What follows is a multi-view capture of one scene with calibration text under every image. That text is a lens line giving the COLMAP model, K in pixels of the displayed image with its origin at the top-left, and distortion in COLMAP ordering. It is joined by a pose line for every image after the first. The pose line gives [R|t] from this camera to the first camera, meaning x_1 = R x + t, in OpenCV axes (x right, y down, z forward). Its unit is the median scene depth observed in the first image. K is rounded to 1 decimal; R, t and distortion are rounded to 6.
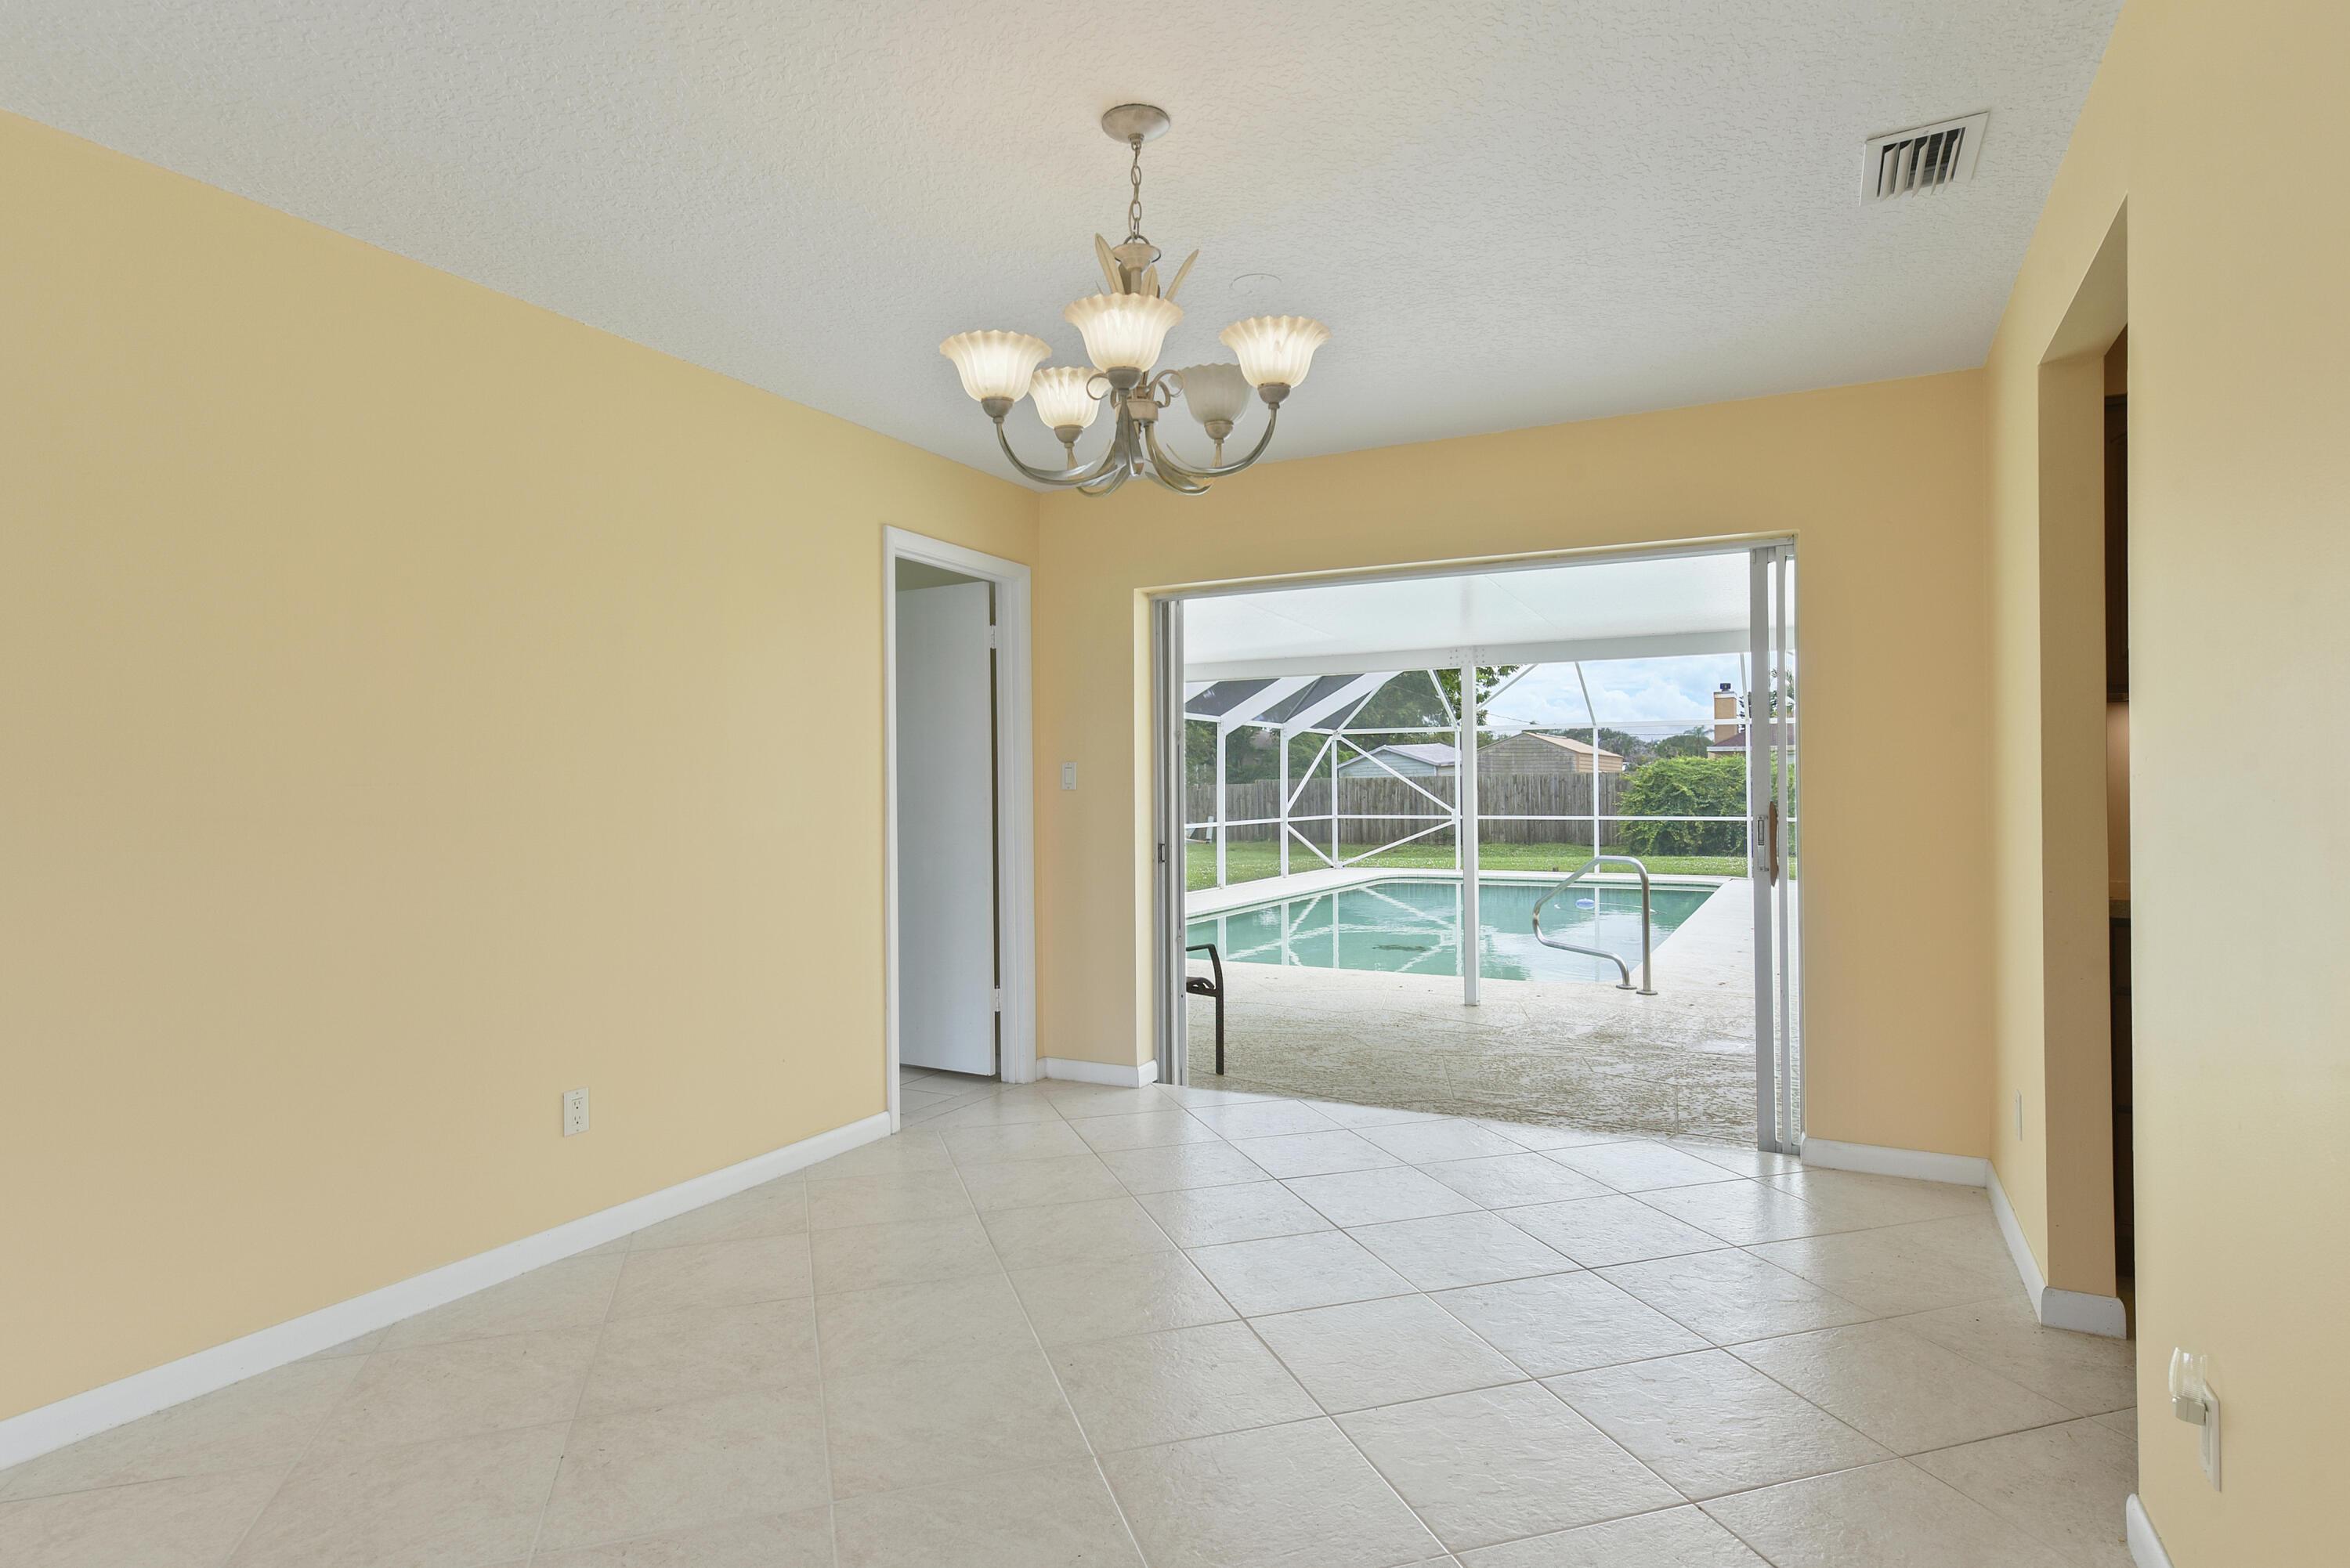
lens RADIAL K [[1250.9, 0, 1175.0], [0, 1250.9, 784.0], [0, 0, 1]] dist [0.019049, -0.000287]
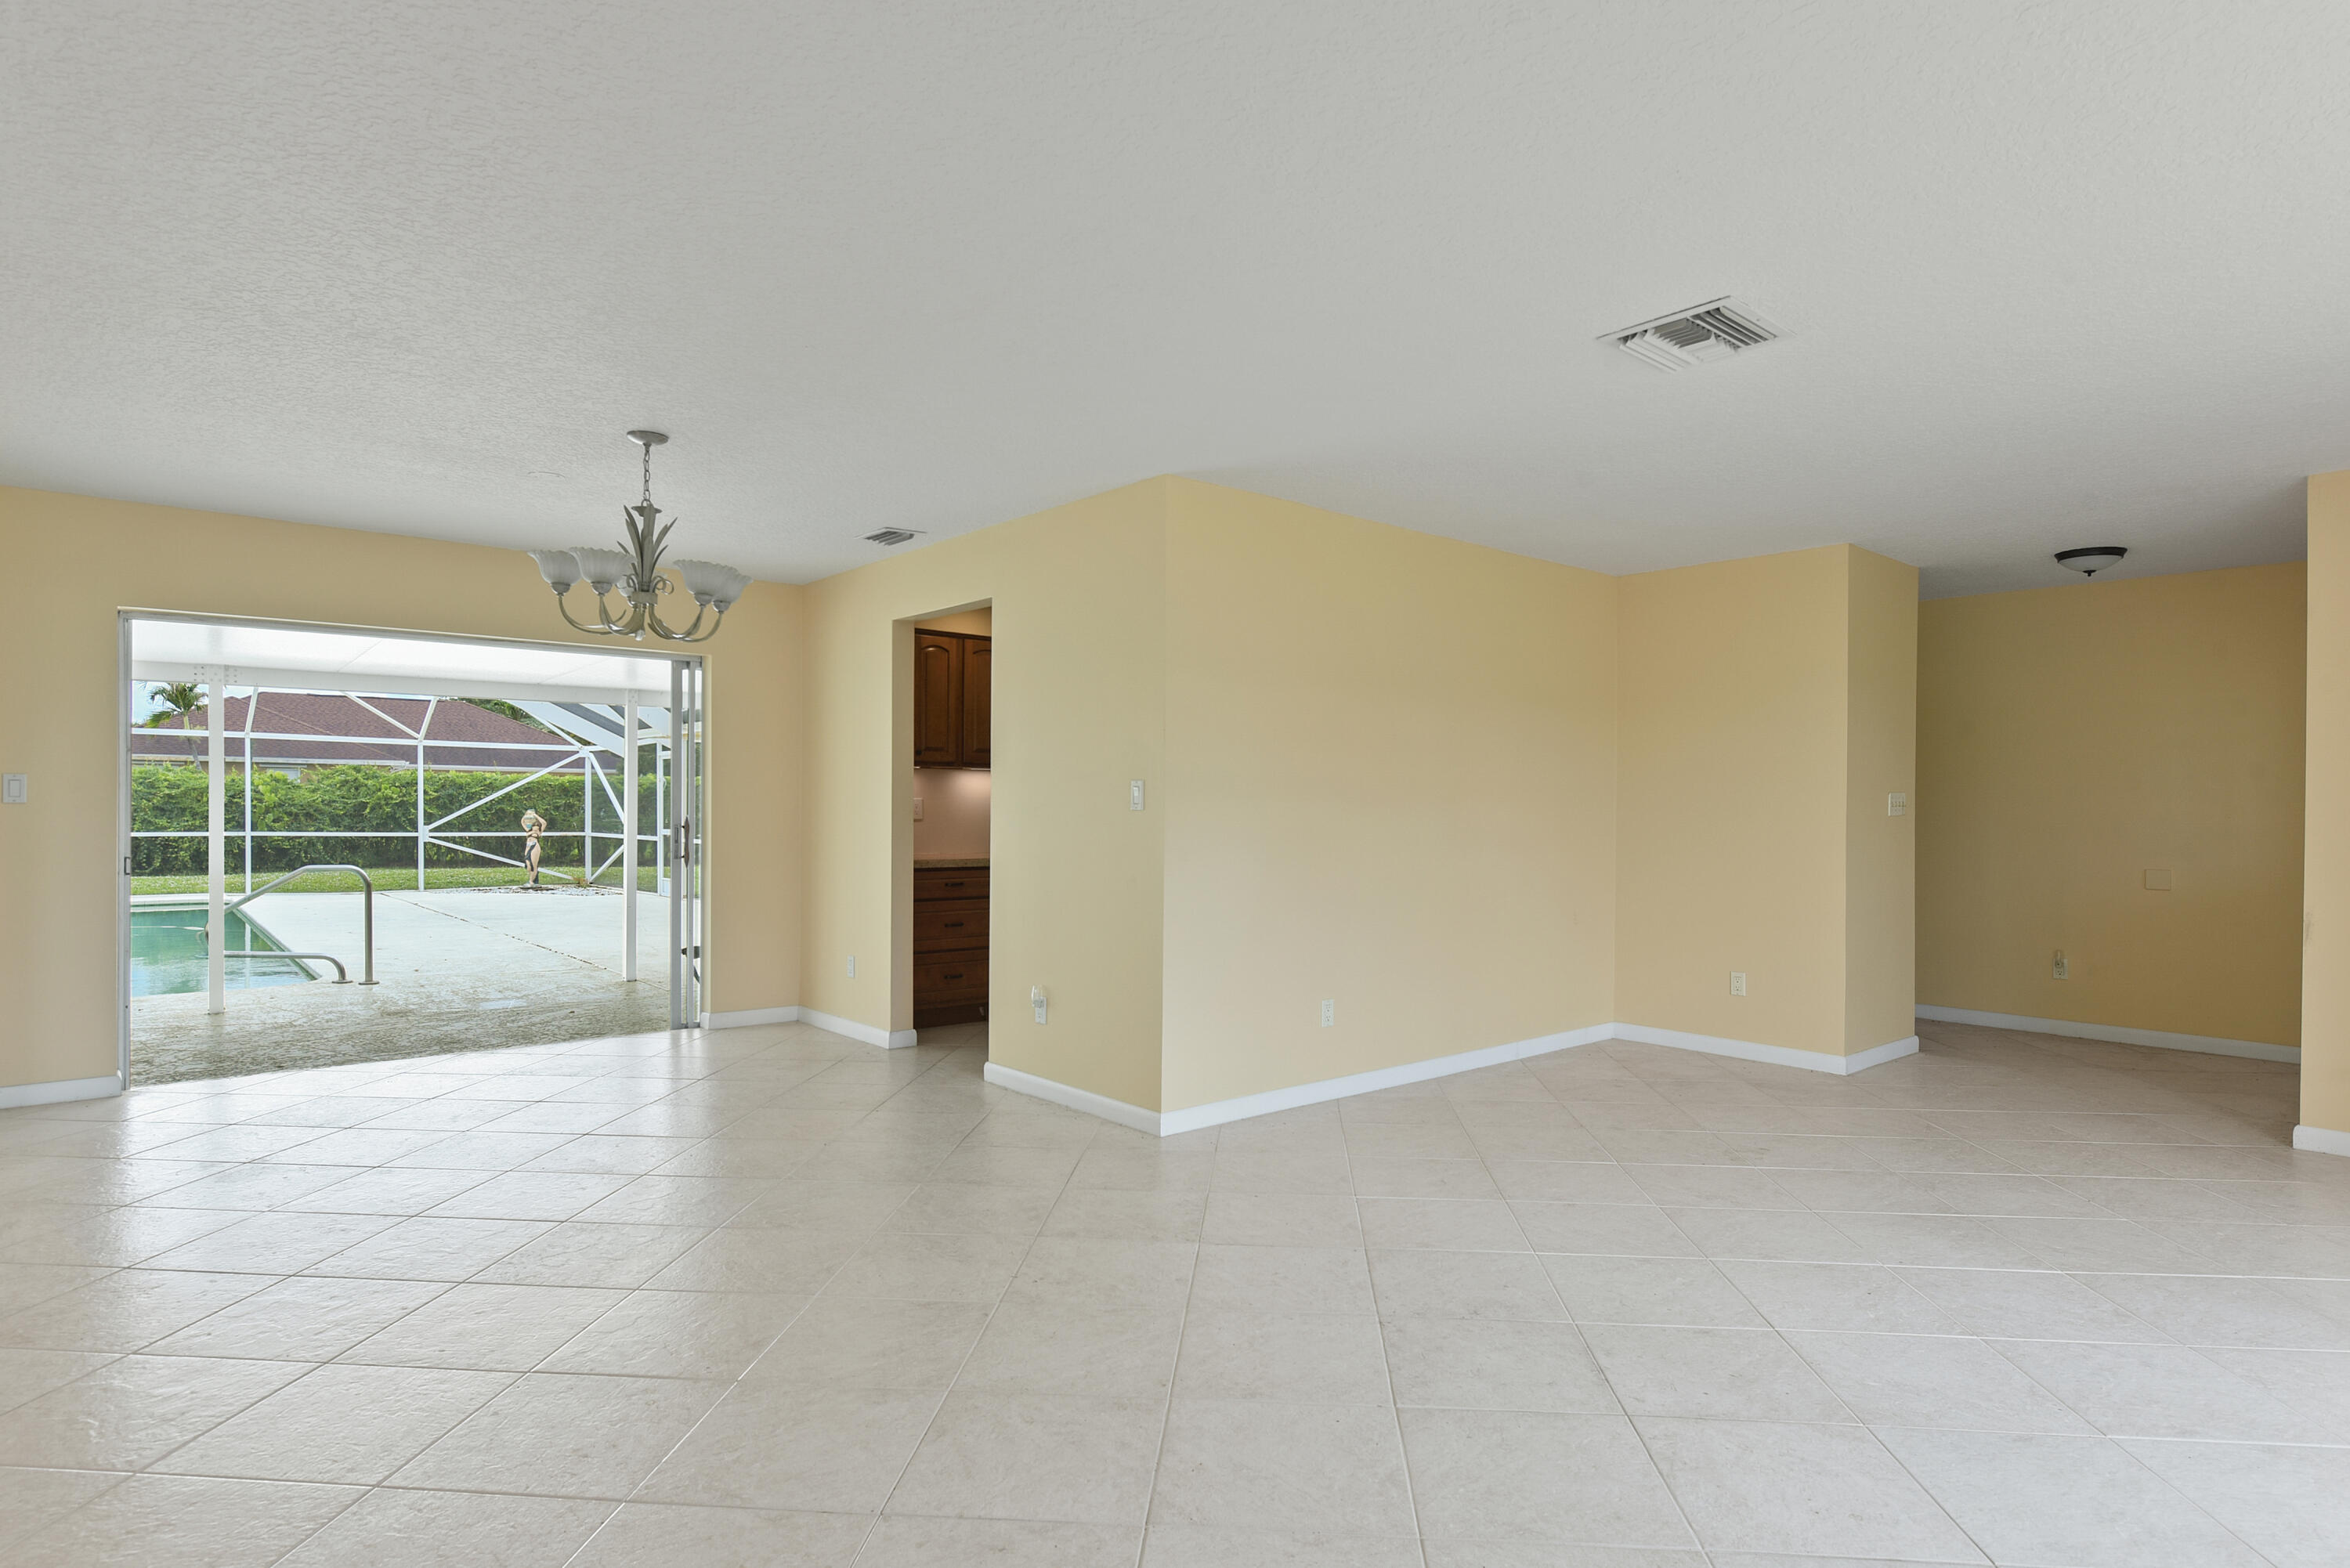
lens RADIAL K [[1250.9, 0, 1175.0], [0, 1250.9, 784.0], [0, 0, 1]] dist [0.019049, -0.000287]
pose [[0.358709, 0.000424, 0.933449, -0.815817], [-0.000608, 1.000000, -0.000220, -0.026383], [-0.933449, -0.000489, 0.358709, -0.178363]]
